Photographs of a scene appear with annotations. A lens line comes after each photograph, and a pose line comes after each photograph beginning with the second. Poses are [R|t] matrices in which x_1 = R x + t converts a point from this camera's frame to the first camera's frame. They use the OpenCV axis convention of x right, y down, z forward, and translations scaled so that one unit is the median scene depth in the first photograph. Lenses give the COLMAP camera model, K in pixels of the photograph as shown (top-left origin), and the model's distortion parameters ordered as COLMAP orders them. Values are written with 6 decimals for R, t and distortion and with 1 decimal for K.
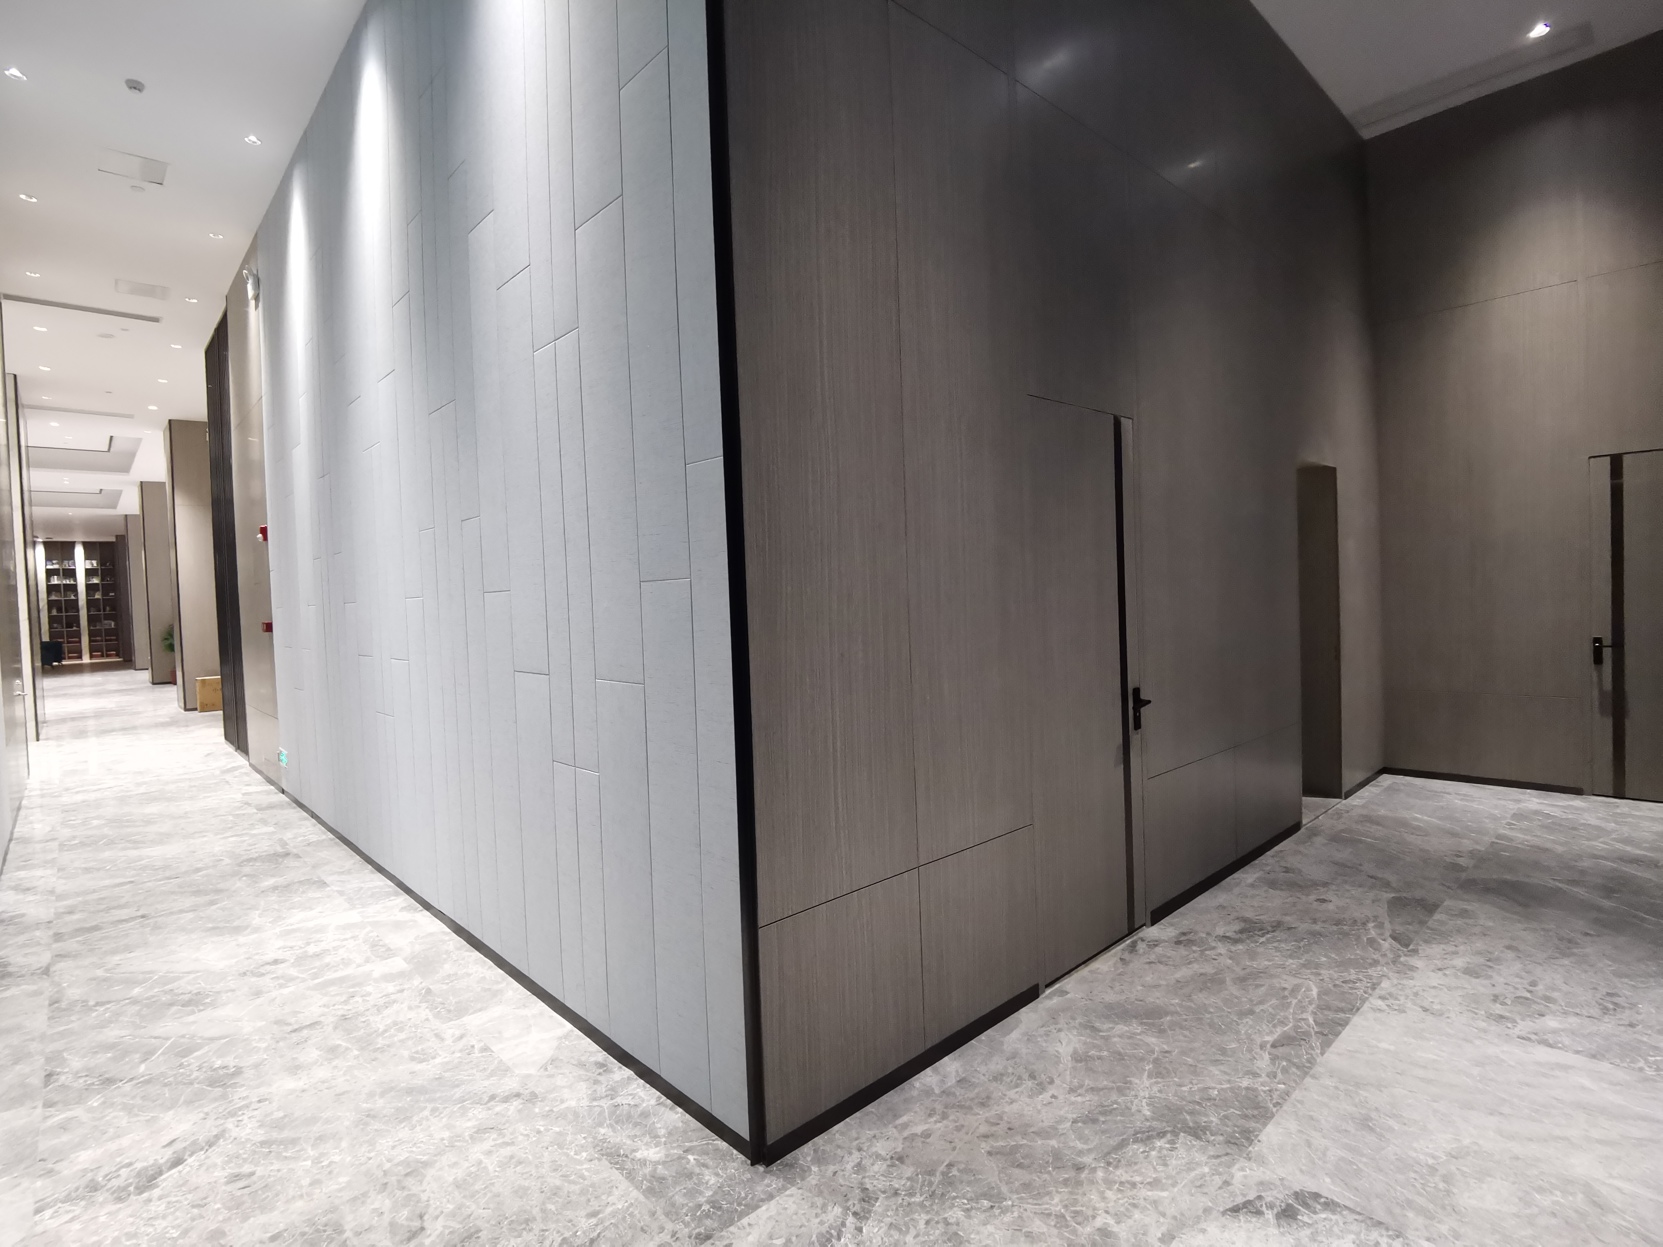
lens RADIAL K [[826.5, 0, 831.5], [0, 826.5, 623.5], [0, 0, 1]] dist [-0.063109, 0.020771]
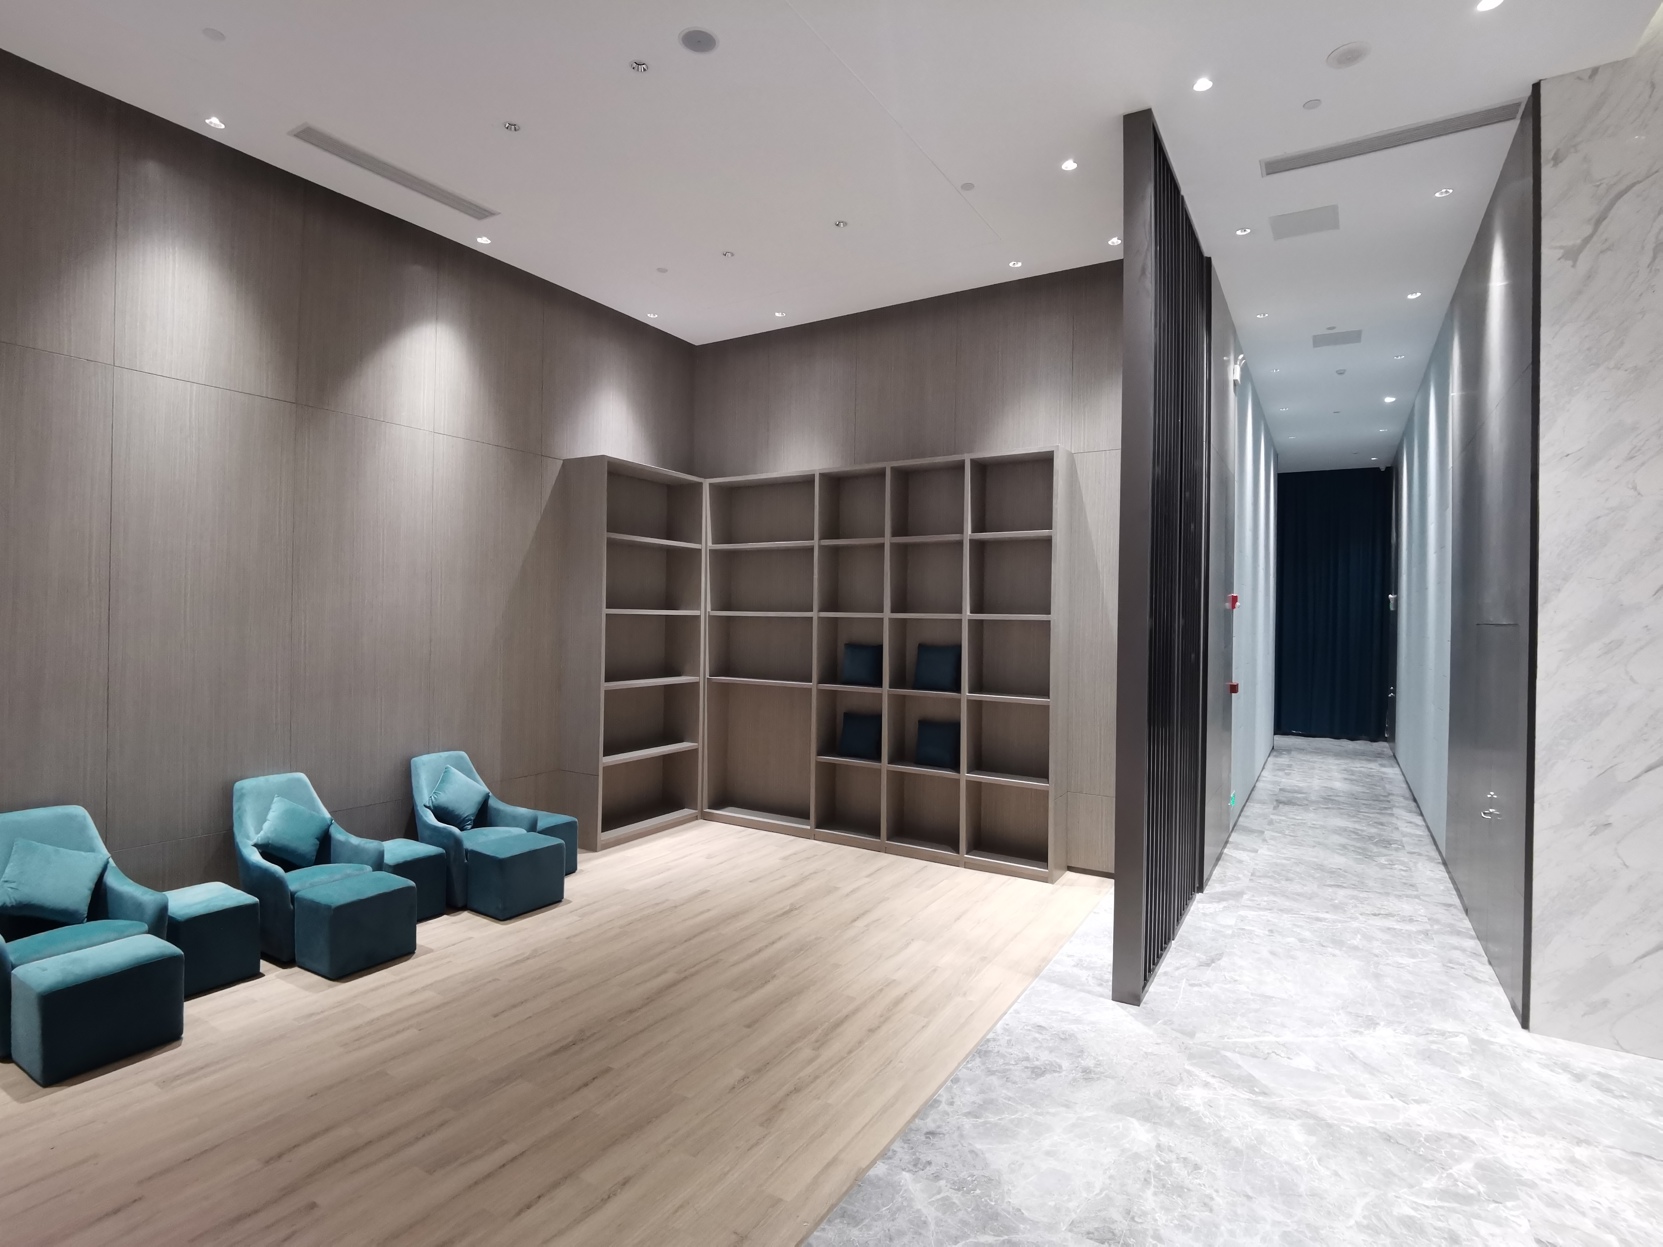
lens RADIAL K [[826.5, 0, 831.5], [0, 826.5, 623.5], [0, 0, 1]] dist [-0.063109, 0.020771]
pose [[-0.254316, 0.030030, 0.966655, -1.732881], [0.026272, 0.999363, -0.024135, -0.075538], [-0.966764, 0.019258, -0.254944, 1.922552]]
